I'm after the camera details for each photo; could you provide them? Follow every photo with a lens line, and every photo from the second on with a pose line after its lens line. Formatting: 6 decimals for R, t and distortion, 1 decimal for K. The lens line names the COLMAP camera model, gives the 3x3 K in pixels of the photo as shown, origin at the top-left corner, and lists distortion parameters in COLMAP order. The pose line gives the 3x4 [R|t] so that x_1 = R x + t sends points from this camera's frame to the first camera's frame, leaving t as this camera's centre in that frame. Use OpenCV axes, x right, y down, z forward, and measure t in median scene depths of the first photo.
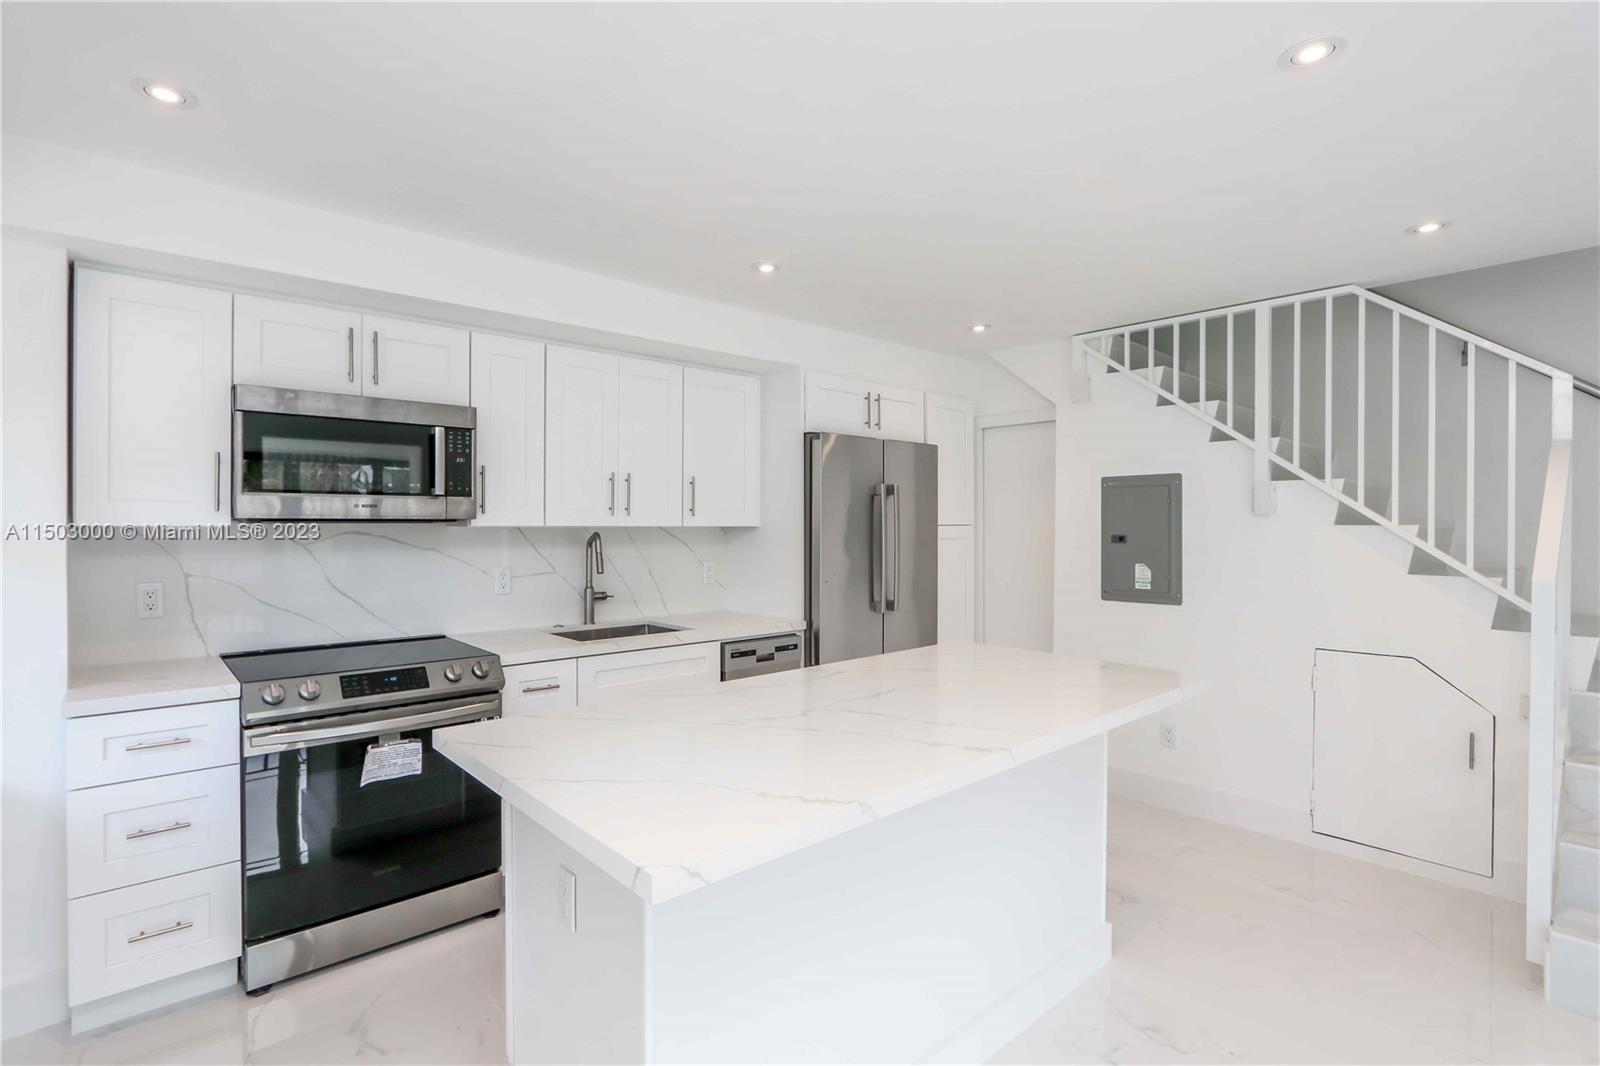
lens RADIAL K [[751.4, 0, 797.5], [0, 751.4, 527.6], [0, 0, 1]] dist [-0.019671, 0.000818]
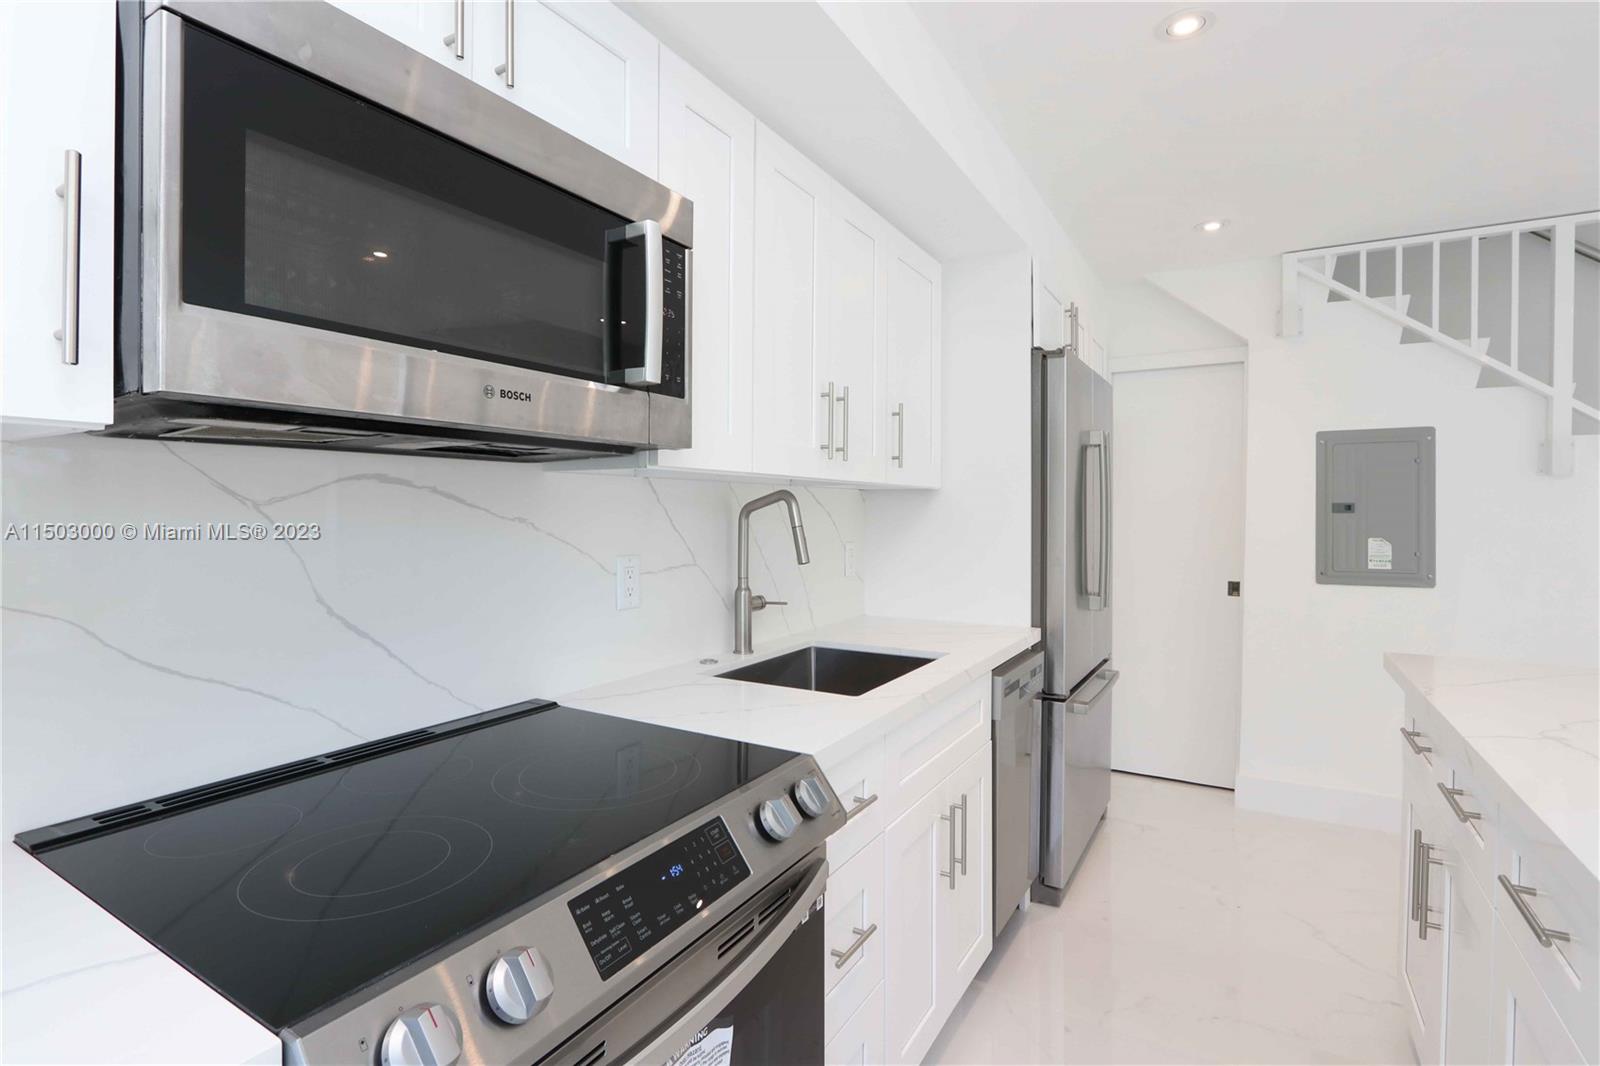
lens RADIAL K [[751.4, 0, 797.5], [0, 751.4, 527.6], [0, 0, 1]] dist [-0.019671, 0.000818]
pose [[0.956311, -0.007040, 0.292267, -0.399159], [0.001684, 0.999826, 0.018573, 0.022133], [-0.292347, -0.017269, 0.956156, 0.436191]]
